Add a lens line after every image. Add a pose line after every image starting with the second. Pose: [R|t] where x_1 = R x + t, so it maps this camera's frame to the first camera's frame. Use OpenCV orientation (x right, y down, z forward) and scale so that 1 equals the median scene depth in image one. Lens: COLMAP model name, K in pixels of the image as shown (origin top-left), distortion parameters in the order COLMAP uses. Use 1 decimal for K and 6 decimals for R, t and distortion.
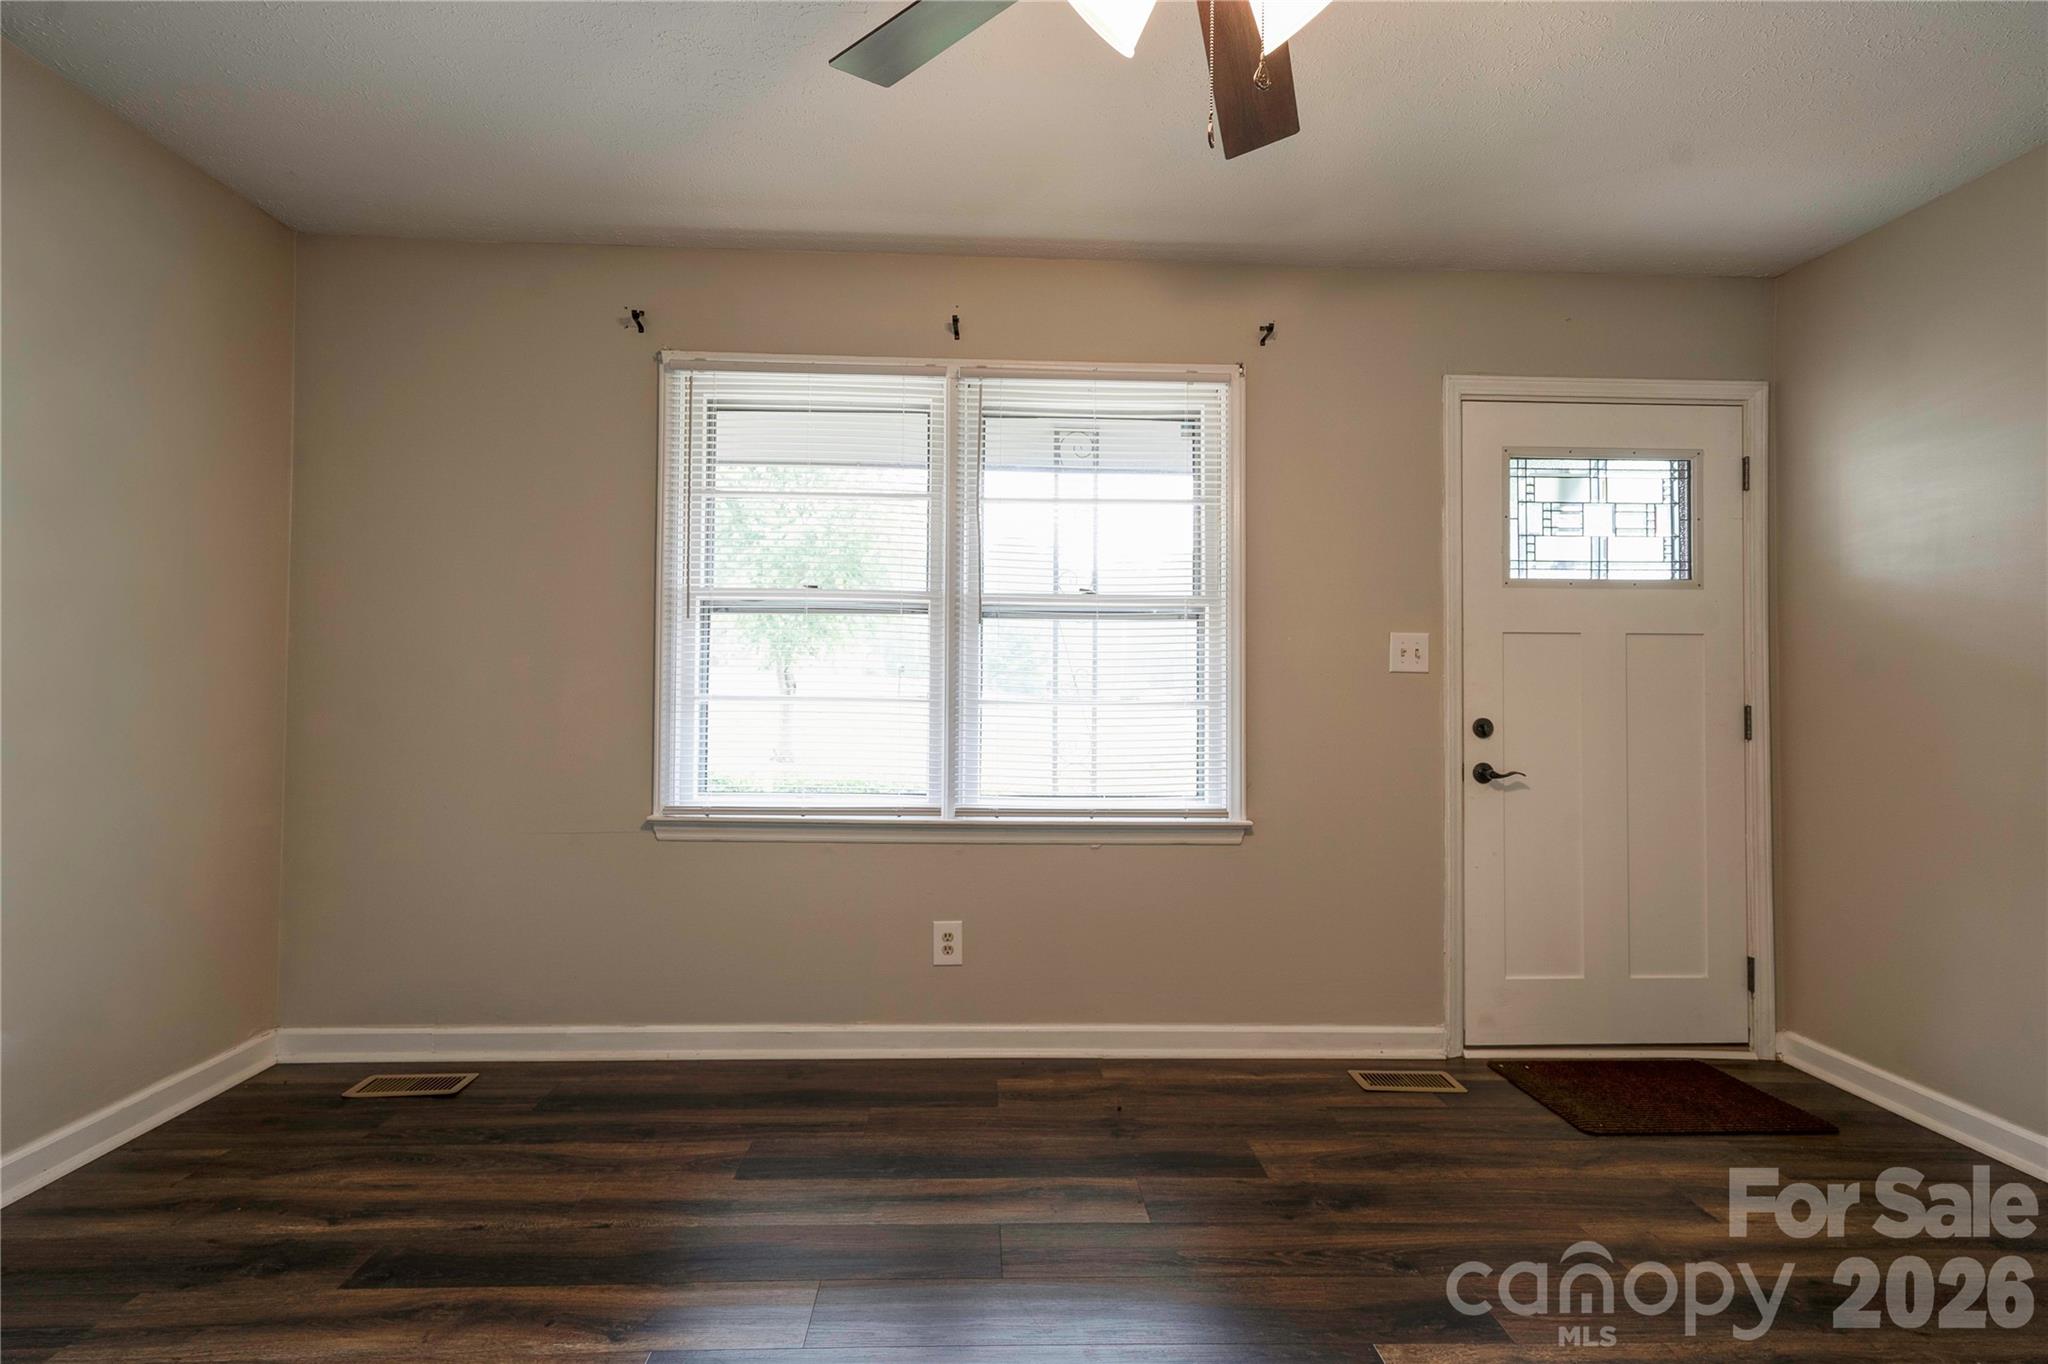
lens RADIAL K [[945.1, 0, 1007.4], [0, 945.1, 676.3], [0, 0, 1]] dist [-0.001553, 0.014025]
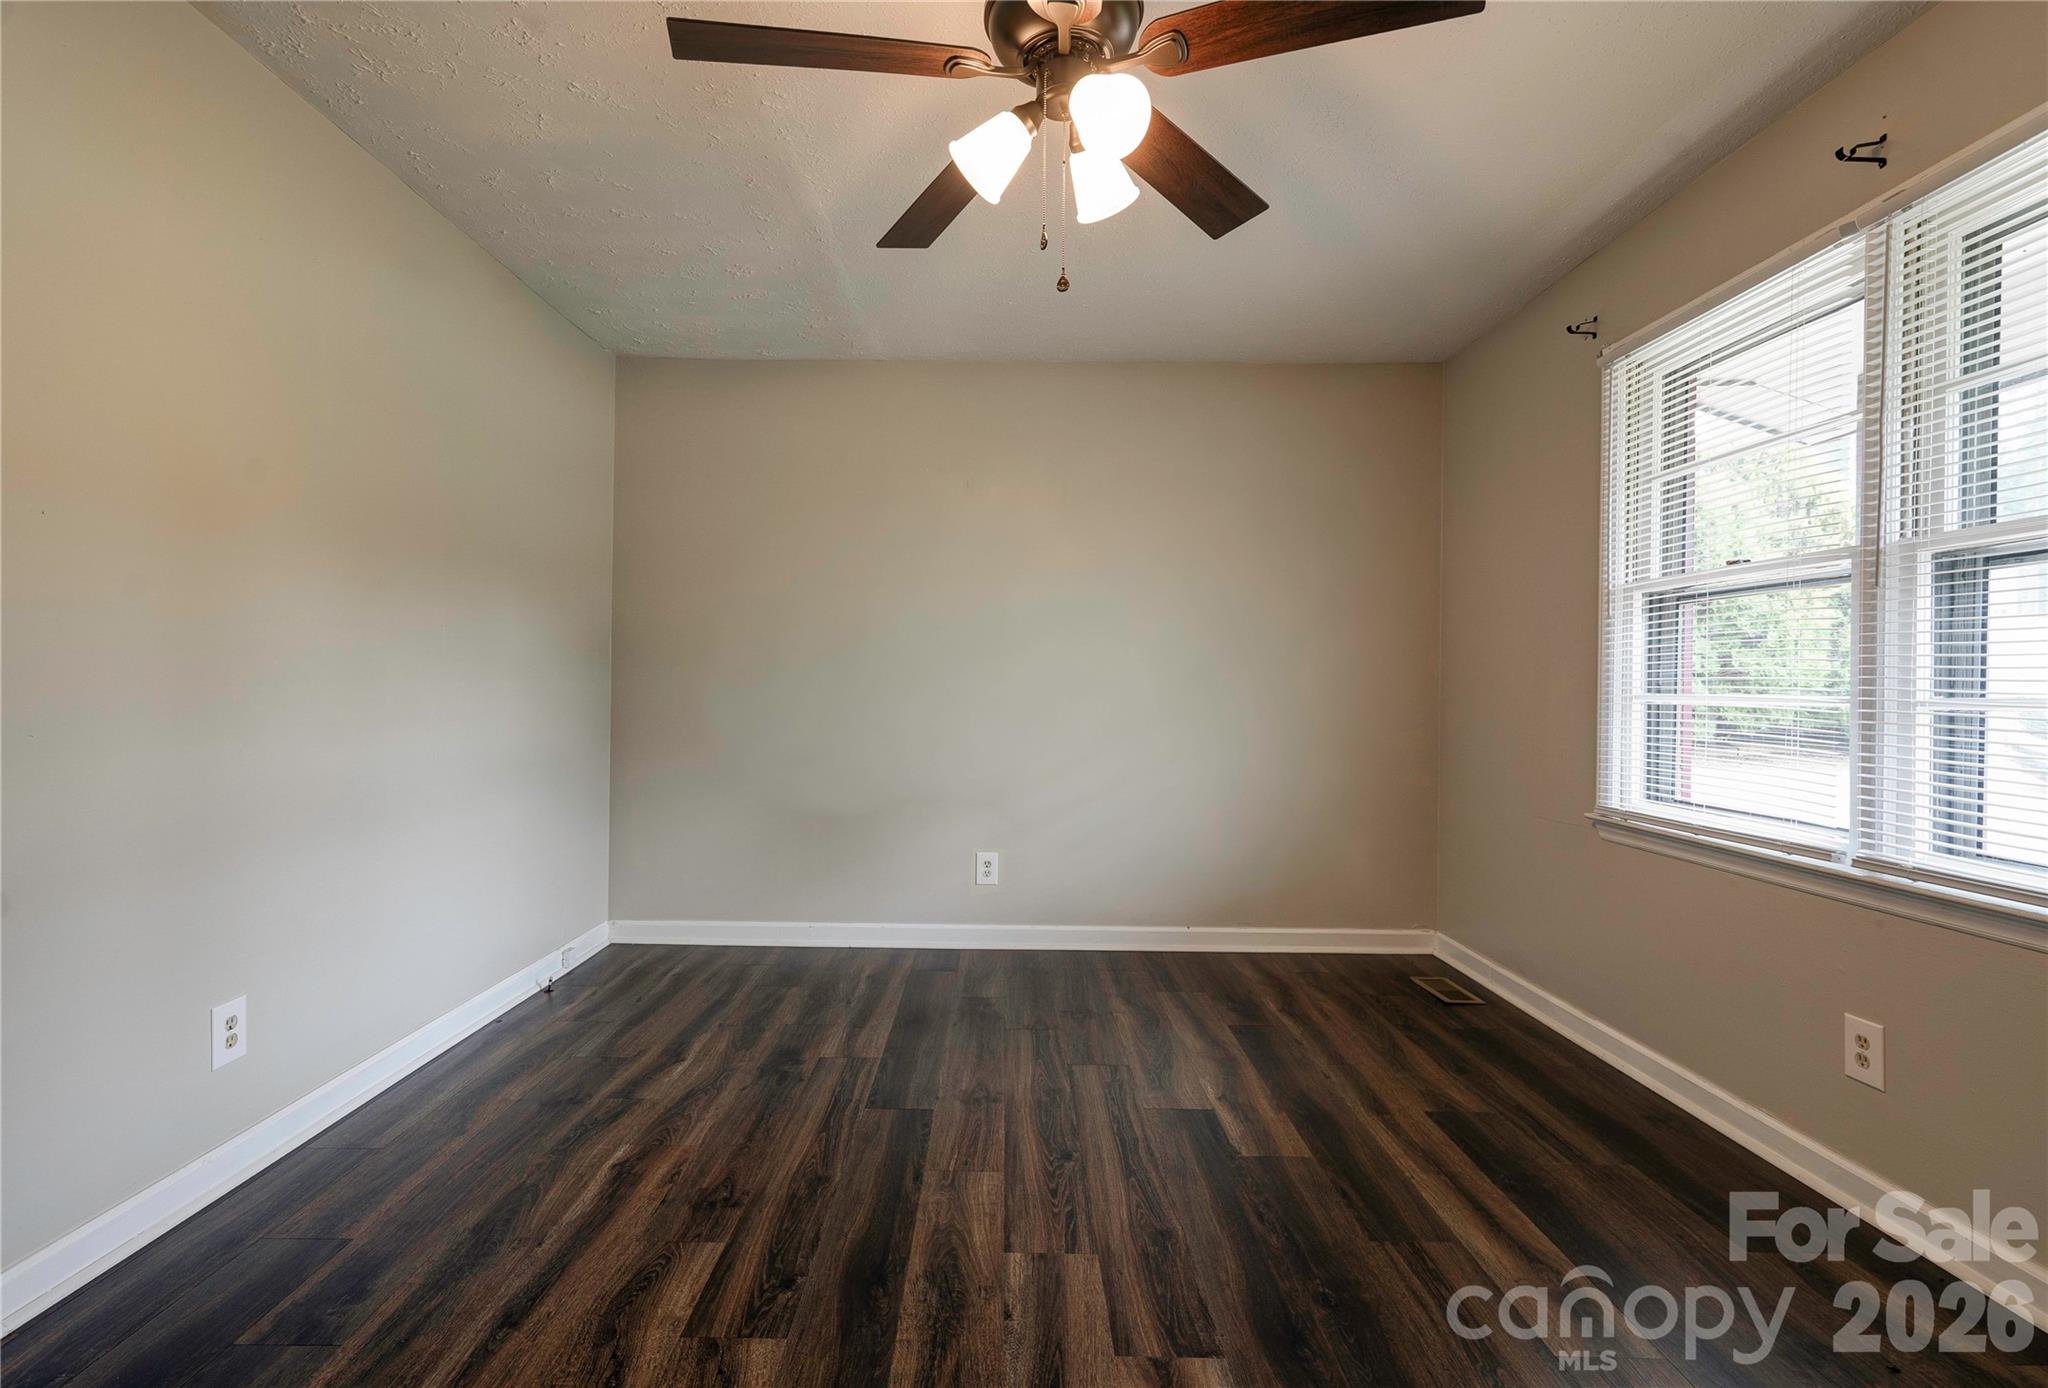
lens RADIAL K [[932.5, 0, 962.2], [0, 932.5, 696.3], [0, 0, 1]] dist [-0.000103, 0.000090]
pose [[-0.061946, -0.002003, -0.998077, 0.700037], [0.008972, 0.999956, -0.002563, 0.019708], [0.998039, -0.009113, -0.061926, 0.409503]]
